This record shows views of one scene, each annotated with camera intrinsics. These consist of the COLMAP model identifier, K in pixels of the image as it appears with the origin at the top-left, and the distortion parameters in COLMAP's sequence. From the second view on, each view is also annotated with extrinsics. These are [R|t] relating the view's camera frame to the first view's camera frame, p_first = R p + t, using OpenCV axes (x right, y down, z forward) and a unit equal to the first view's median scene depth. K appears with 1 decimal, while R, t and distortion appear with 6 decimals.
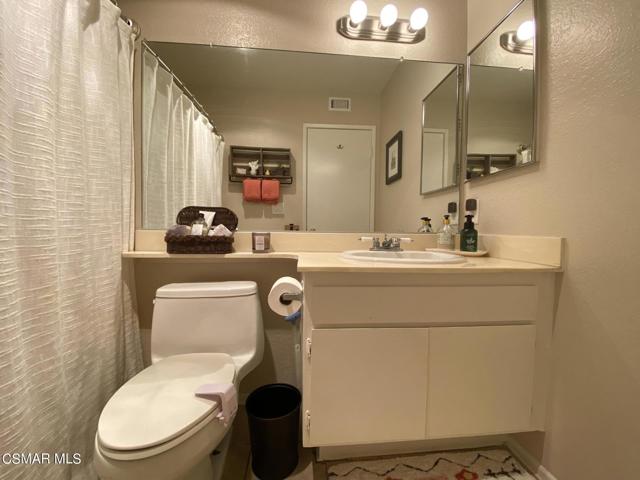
lens RADIAL K [[263.1, 0, 324.2], [0, 263.1, 236.3], [0, 0, 1]] dist [-0.003009, -0.006349]
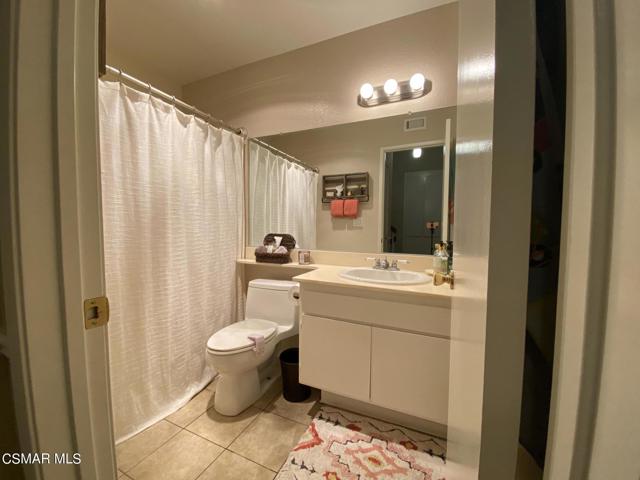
lens RADIAL K [[263.1, 0, 329.6], [0, 263.1, 232.7], [0, 0, 1]] dist [-0.003009, -0.006349]
pose [[0.873603, 0.010398, -0.486528, 0.649347], [-0.006446, 0.999931, 0.009797, -0.141423], [0.486596, -0.005422, 0.873610, -0.283001]]
